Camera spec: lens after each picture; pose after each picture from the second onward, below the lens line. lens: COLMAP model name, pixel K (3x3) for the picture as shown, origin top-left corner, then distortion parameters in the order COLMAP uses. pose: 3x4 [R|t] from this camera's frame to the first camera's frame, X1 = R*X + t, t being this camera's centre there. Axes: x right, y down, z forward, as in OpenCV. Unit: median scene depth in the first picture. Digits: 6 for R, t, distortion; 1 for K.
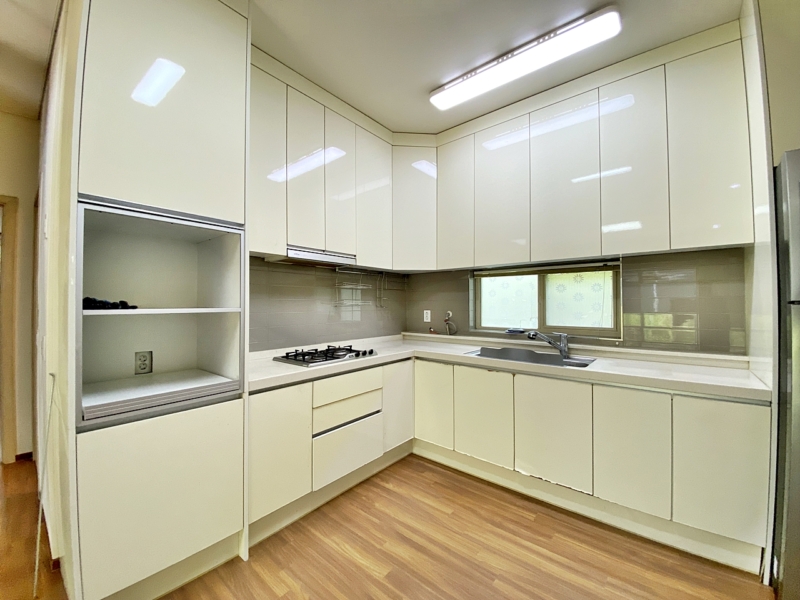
lens RADIAL K [[317.5, 0, 403.8], [0, 317.5, 292.7], [0, 0, 1]] dist [0.000858, -0.012063]
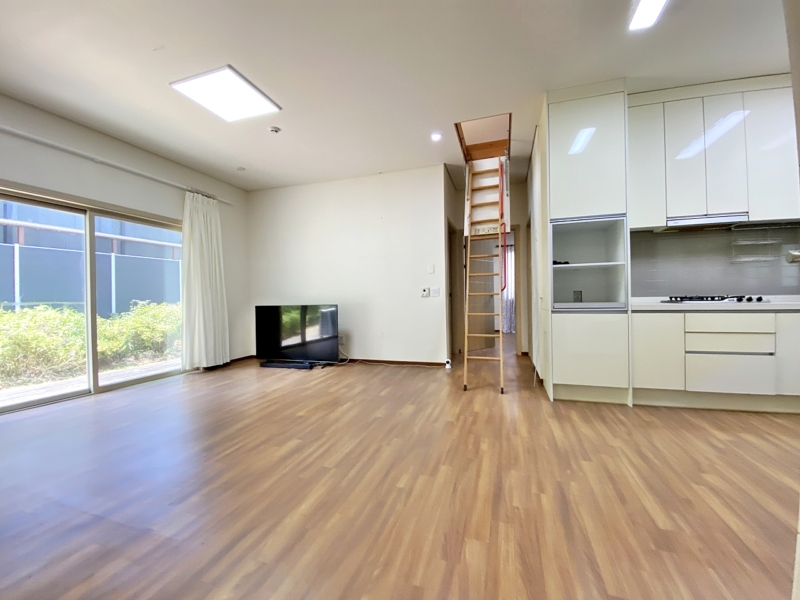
lens RADIAL K [[337.4, 0, 402.2], [0, 337.4, 304.8], [0, 0, 1]] dist [0.069987, -0.038307]
pose [[0.373923, 0.013177, -0.927366, 0.670929], [0.043585, 0.998545, 0.031762, 0.143492], [0.926435, -0.052296, 0.372804, -0.725805]]
